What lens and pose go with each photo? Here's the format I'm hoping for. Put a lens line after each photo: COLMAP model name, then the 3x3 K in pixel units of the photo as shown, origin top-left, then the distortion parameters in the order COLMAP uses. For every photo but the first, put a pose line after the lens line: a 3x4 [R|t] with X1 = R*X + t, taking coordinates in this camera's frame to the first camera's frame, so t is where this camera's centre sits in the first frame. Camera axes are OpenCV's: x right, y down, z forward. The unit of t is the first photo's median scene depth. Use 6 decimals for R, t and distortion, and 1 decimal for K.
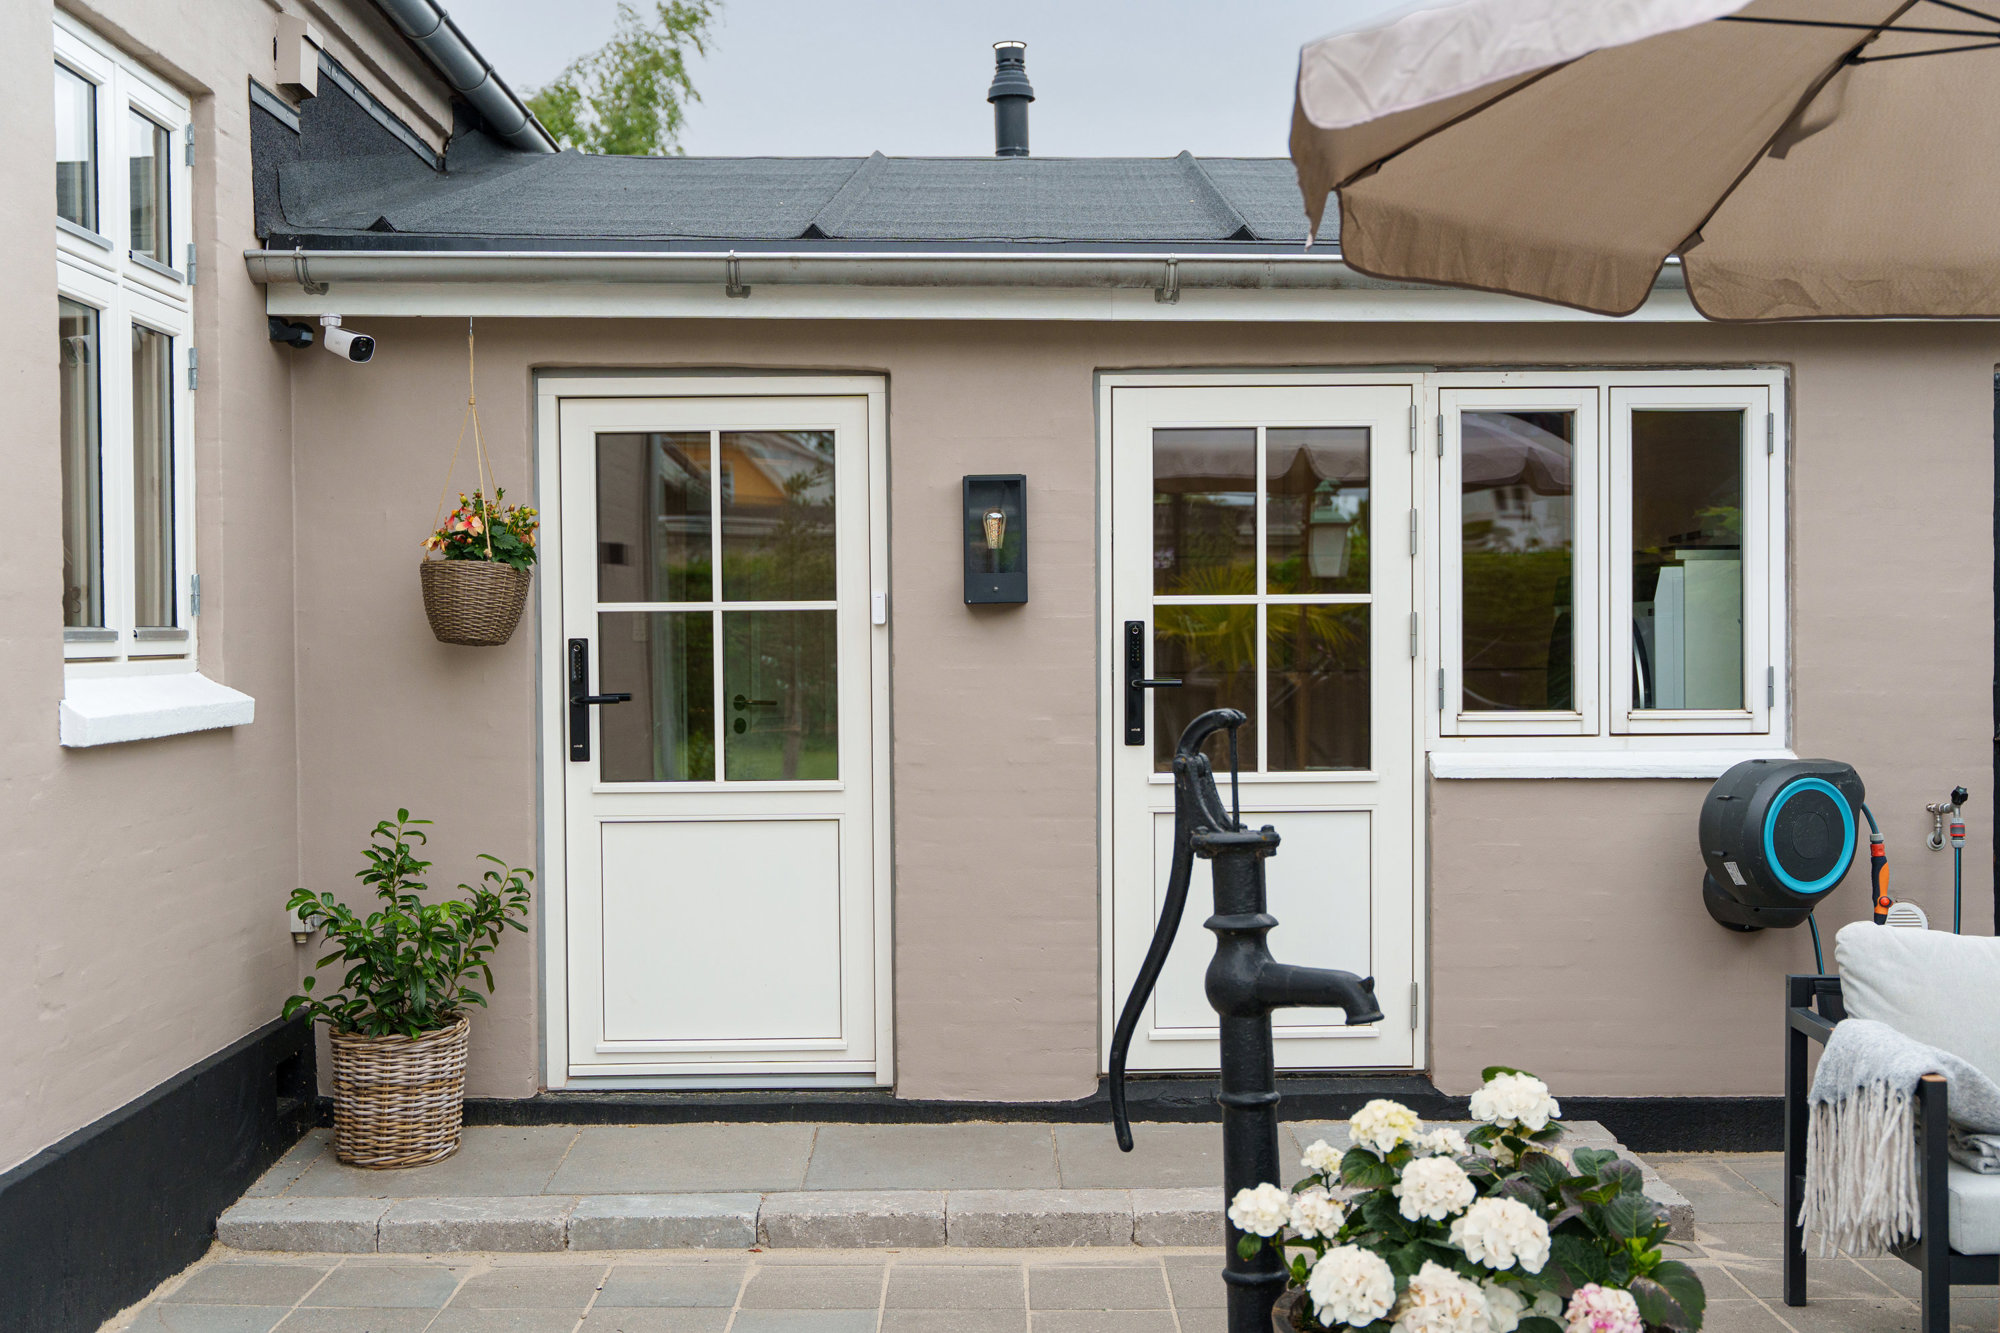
lens RADIAL K [[2380.4, 0, 1006.2], [0, 2380.4, 659.3], [0, 0, 1]] dist [0.042385, 0.000000]
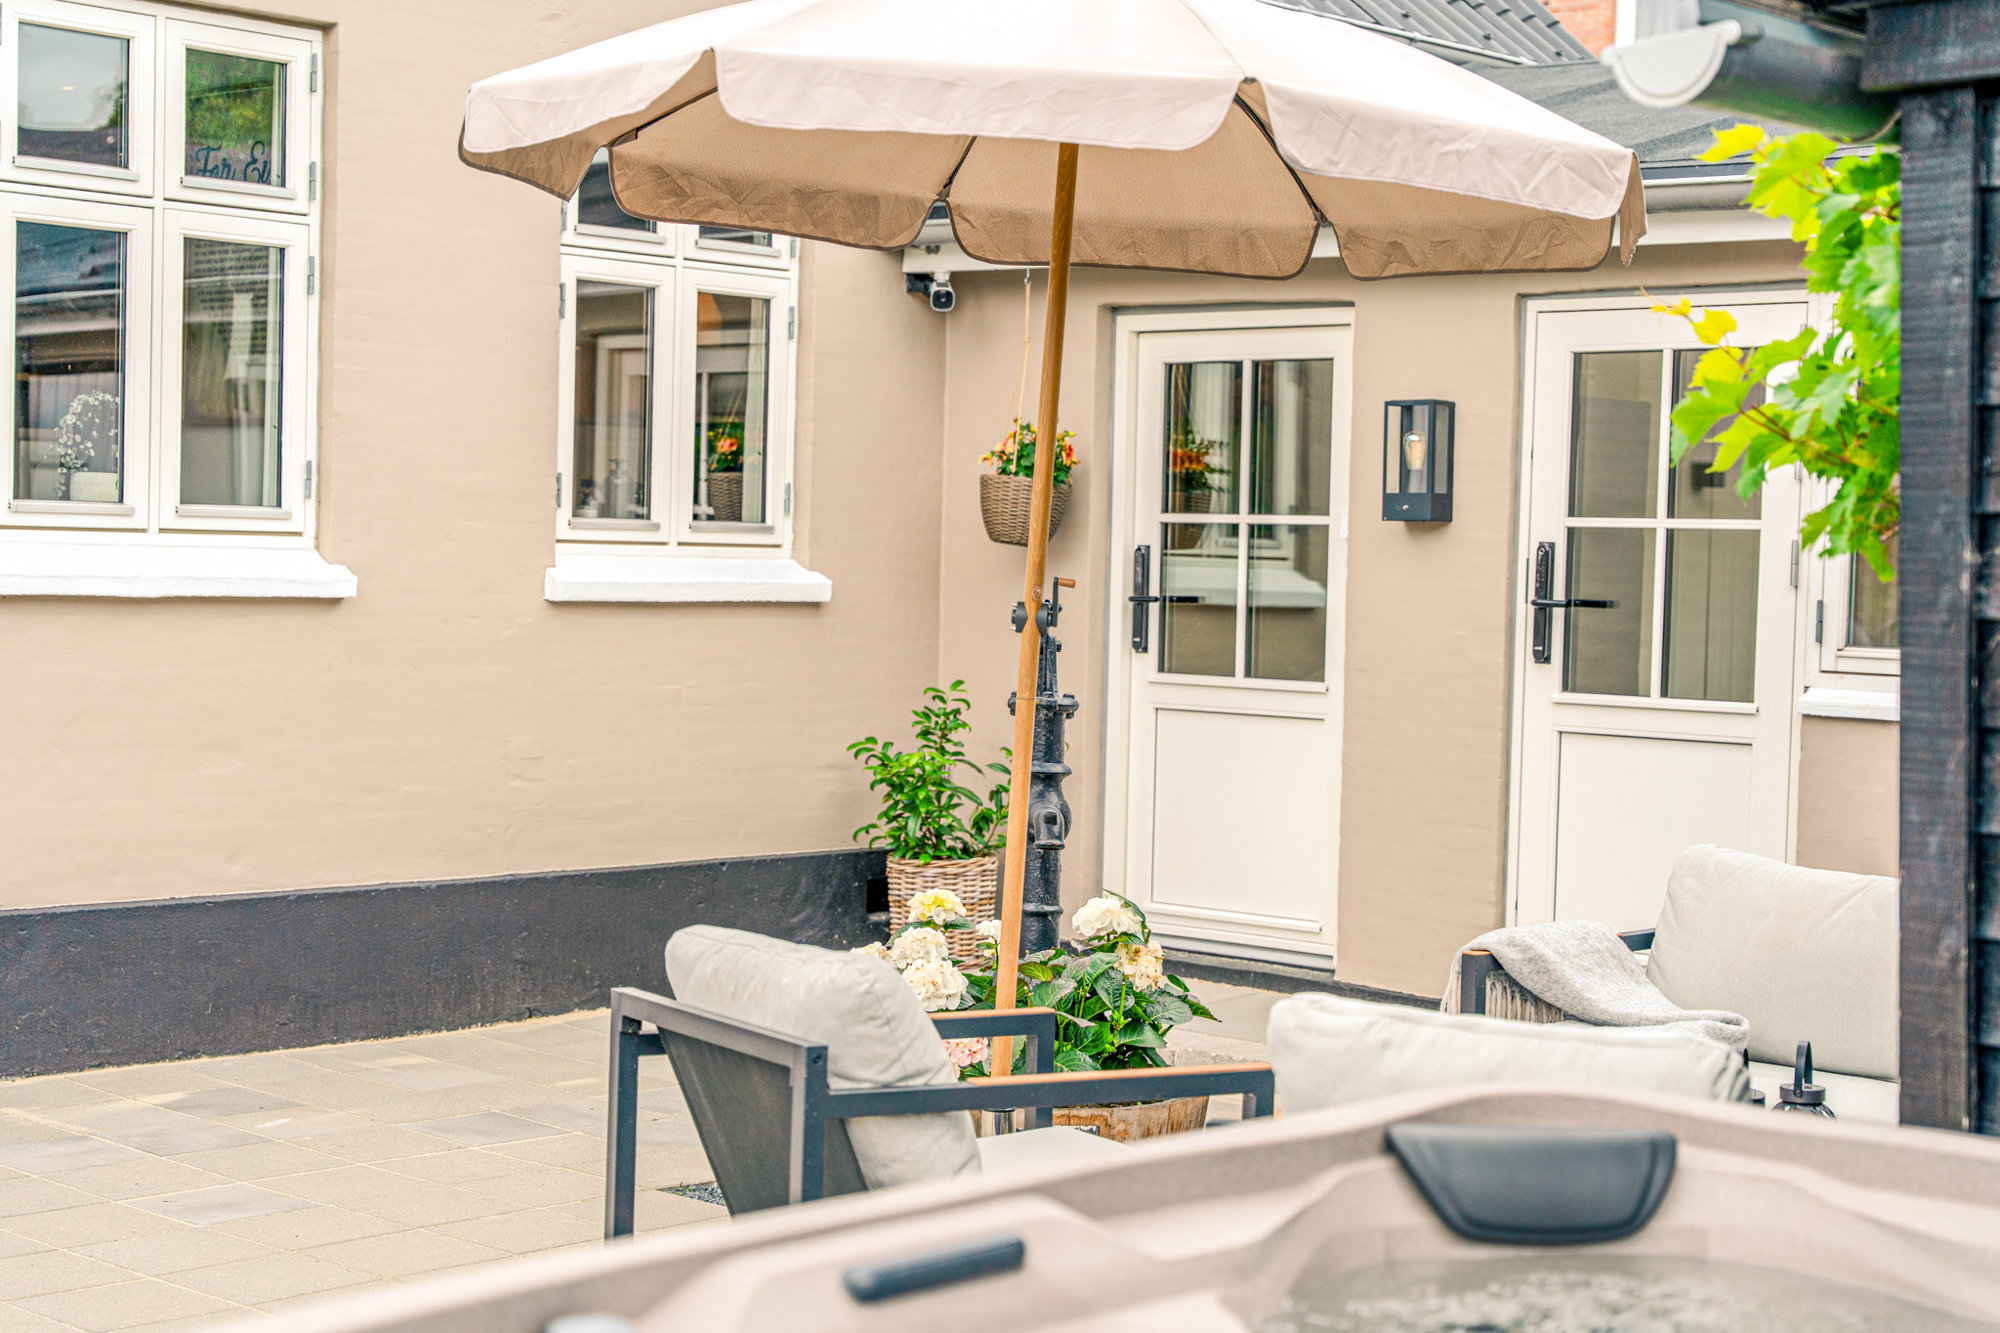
lens RADIAL K [[3237.5, 0, 1004.9], [0, 3237.5, 660.5], [0, 0, 1]] dist [-0.002985, 0.000000]
pose [[0.731220, 0.051268, -0.680212, 0.831684], [-0.040483, 0.998676, 0.031751, -0.000040], [0.680939, 0.004320, 0.732327, -0.172663]]
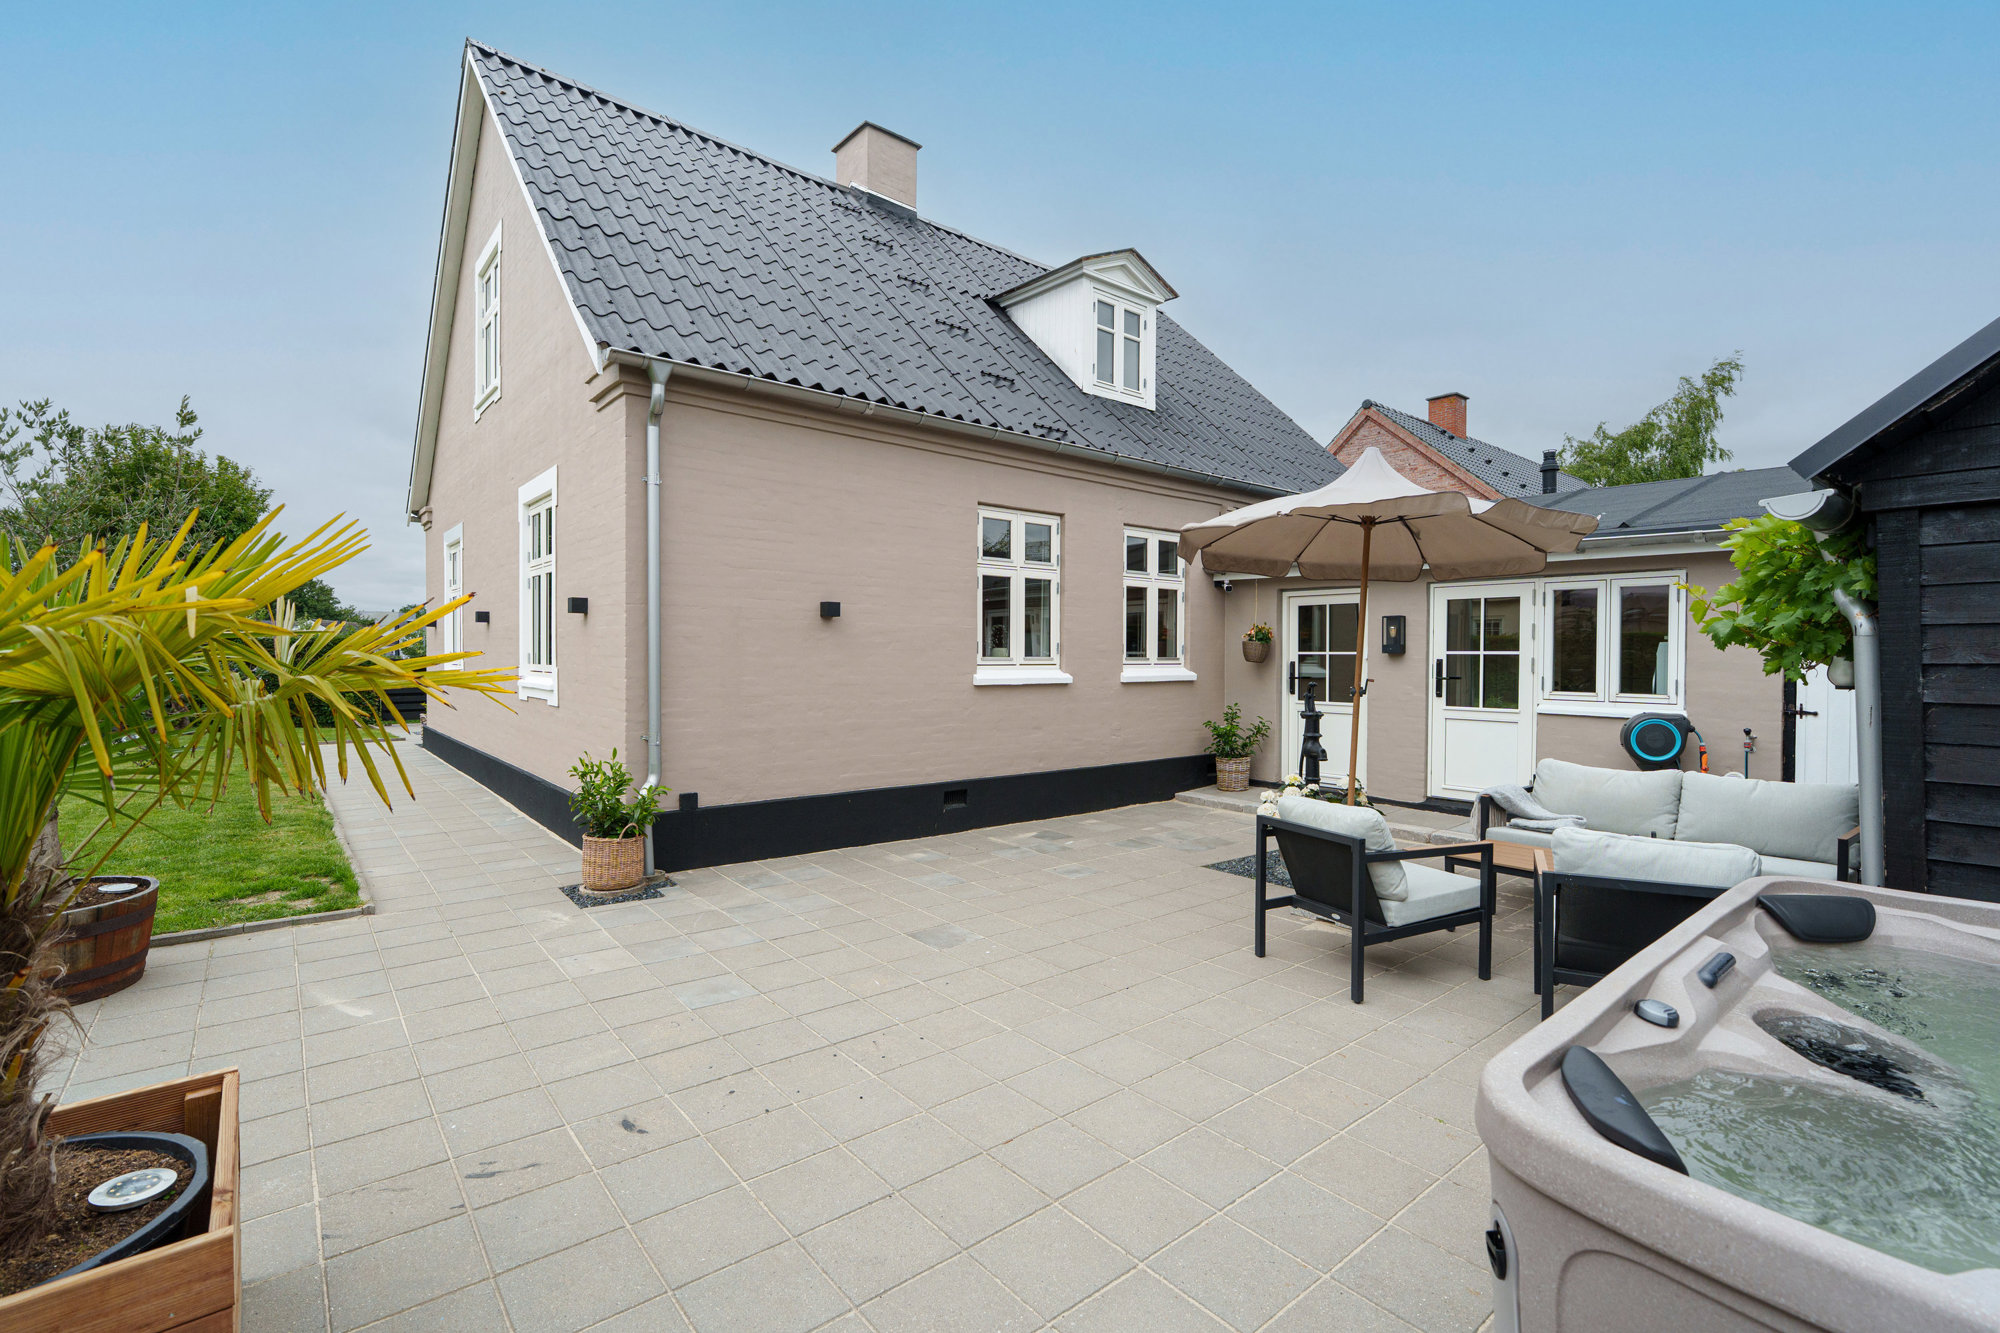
lens RADIAL K [[906.4, 0, 997.3], [0, 906.4, 663.7], [0, 0, 1]] dist [-0.001988, 0.001442]
pose [[0.628066, 0.019429, -0.777918, 0.640520], [-0.019360, 0.999769, 0.009338, -0.009432], [0.777919, 0.009196, 0.628297, -0.251684]]
